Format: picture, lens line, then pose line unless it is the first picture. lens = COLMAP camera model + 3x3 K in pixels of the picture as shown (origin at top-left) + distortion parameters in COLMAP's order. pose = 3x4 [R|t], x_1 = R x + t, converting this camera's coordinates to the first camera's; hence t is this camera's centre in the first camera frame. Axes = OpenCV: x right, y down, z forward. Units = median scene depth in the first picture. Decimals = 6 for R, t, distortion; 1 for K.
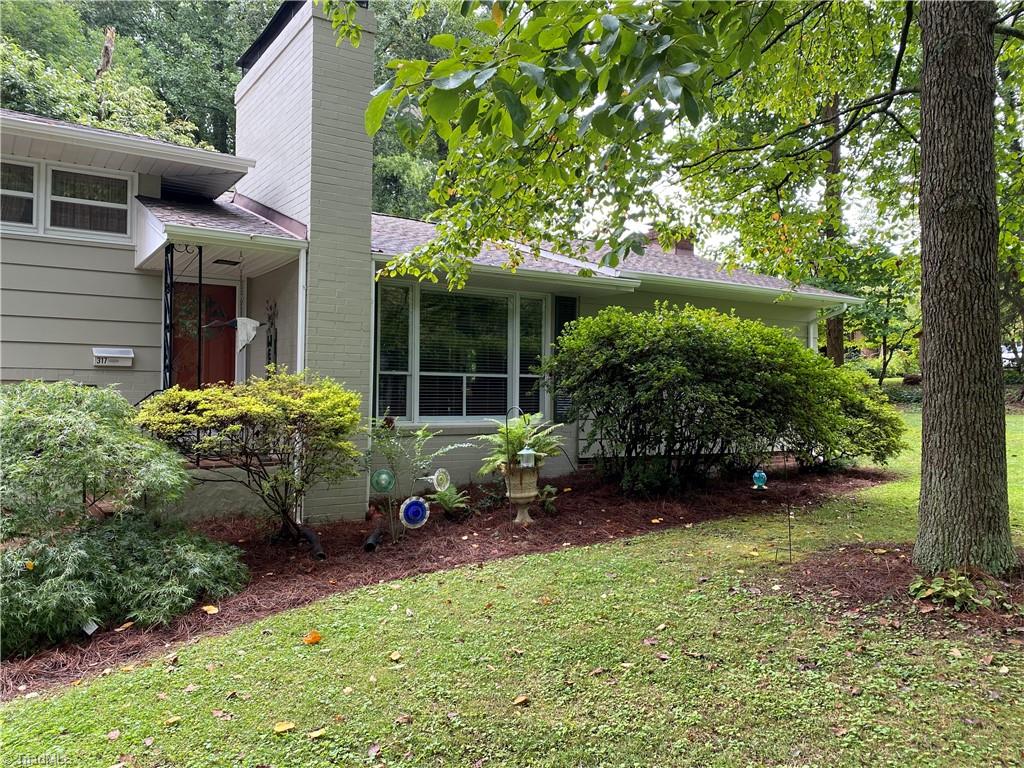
lens RADIAL K [[809.0, 0, 513.4], [0, 809.0, 376.6], [0, 0, 1]] dist [0.035950, -0.036669]
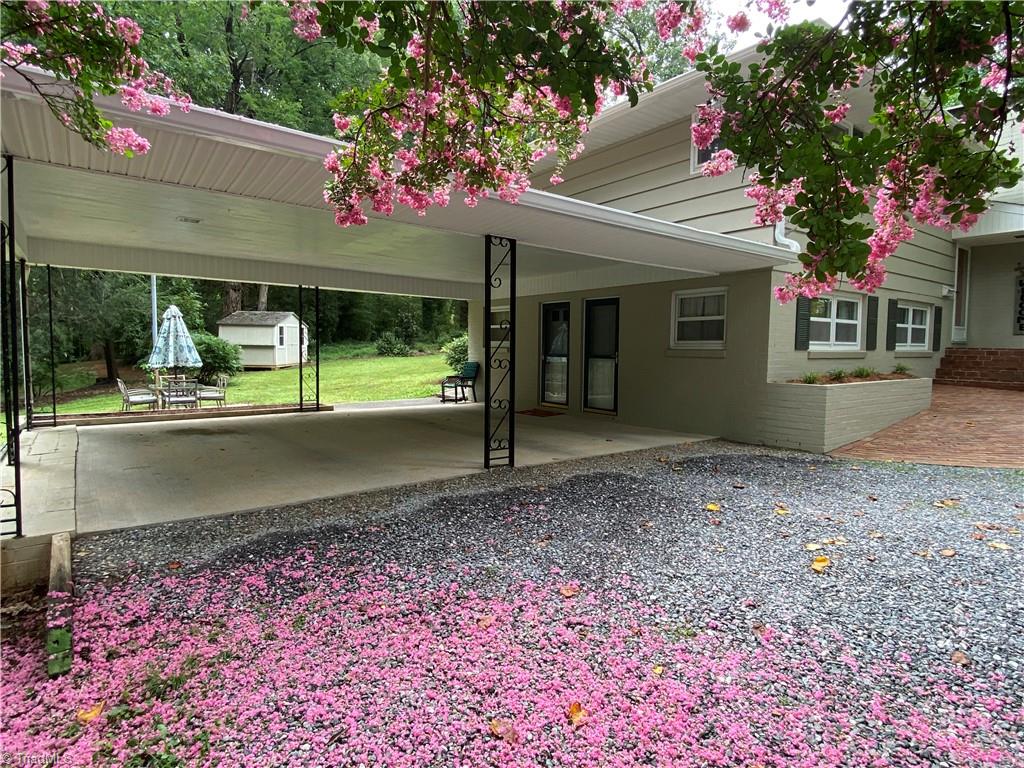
lens RADIAL K [[567.6, 0, 512.0], [0, 567.6, 384.0], [0, 0, 1]] dist [0.013794, -0.001093]
pose [[0.997041, 0.001388, 0.076861, -1.775490], [-0.009110, 0.994925, 0.100208, 0.068955], [-0.076332, -0.100611, 0.991993, -0.184150]]
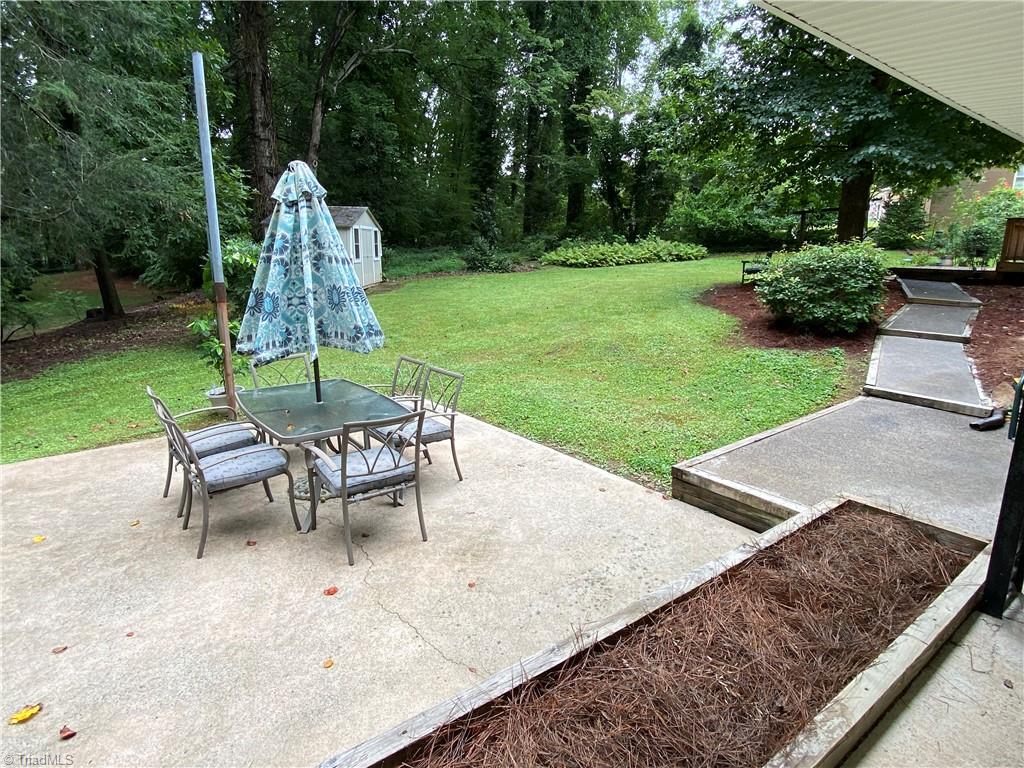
lens RADIAL K [[567.6, 0, 512.0], [0, 567.6, 384.0], [0, 0, 1]] dist [0.013794, -0.001093]
pose [[0.996836, -0.010396, 0.078802, -2.413654], [-0.010571, 0.965263, 0.261065, 0.076853], [-0.078778, -0.261072, 0.962100, 0.873597]]
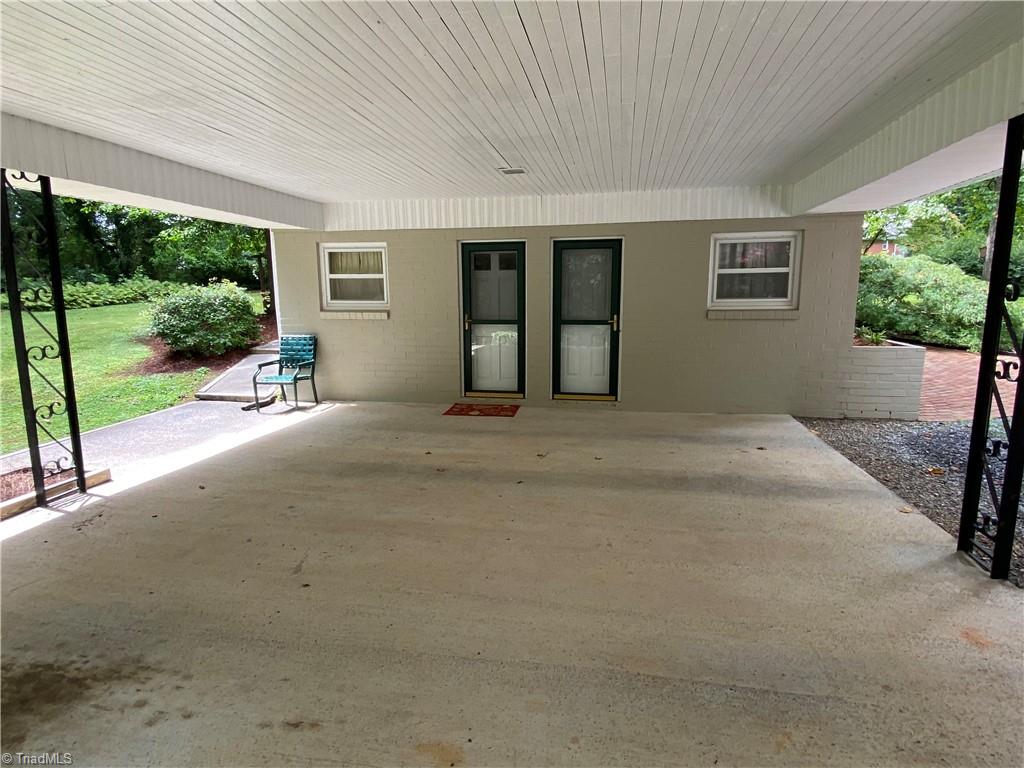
lens RADIAL K [[567.6, 0, 512.0], [0, 567.6, 384.0], [0, 0, 1]] dist [0.013794, -0.001093]
pose [[0.697468, -0.128134, 0.705067, -2.216436], [-0.013602, 0.981340, 0.191797, 0.058652], [-0.716486, -0.143362, 0.682711, 0.512067]]
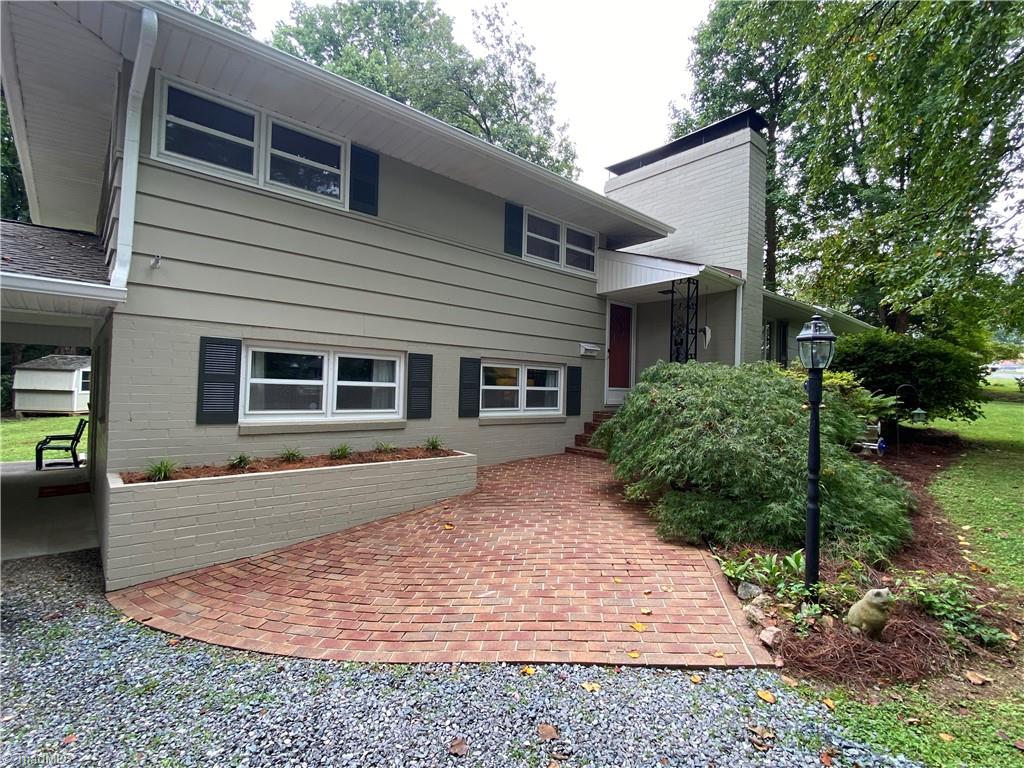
lens RADIAL K [[492.4, 0, 511.0], [0, 492.4, 381.2], [0, 0, 1]] dist [0.028129, -0.035376]
pose [[0.988649, 0.024807, 0.148181, -0.915884], [-0.027238, 0.999525, 0.014396, 0.031748], [-0.147754, -0.018269, 0.988855, 0.098782]]
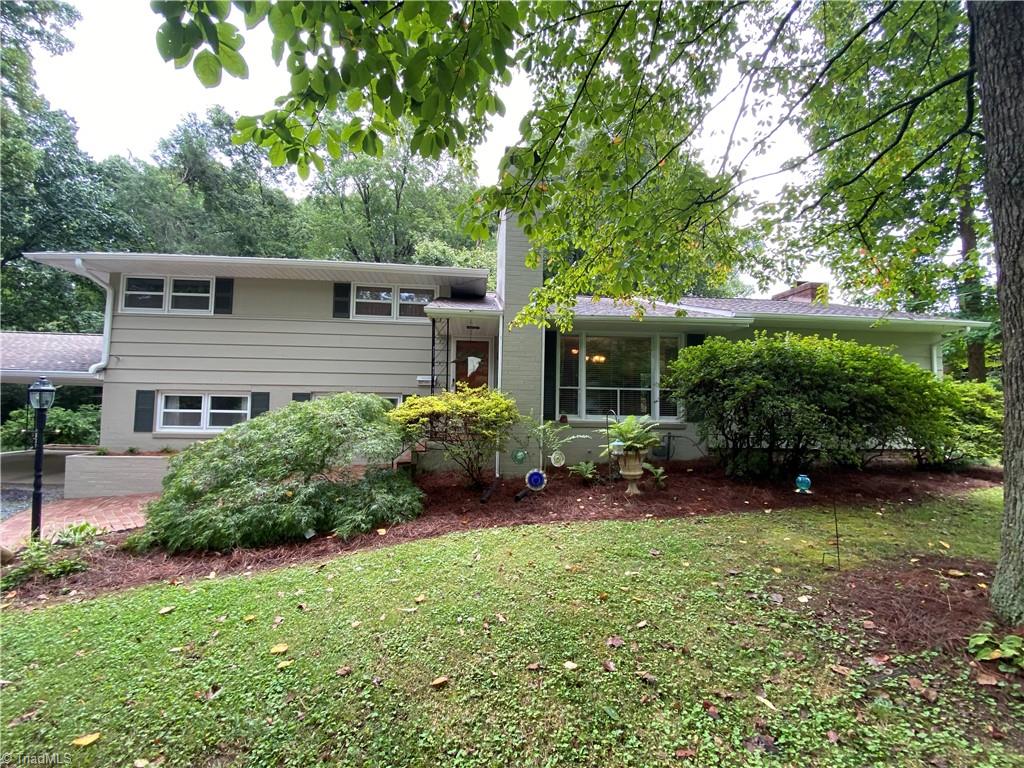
lens RADIAL K [[414.1, 0, 511.8], [0, 414.1, 381.4], [0, 0, 1]] dist [0.016377, -0.018119]
pose [[0.879699, -0.015987, -0.475262, 0.181989], [0.002989, 0.999601, -0.028093, 0.006744], [0.475521, 0.023293, 0.879396, 0.274512]]
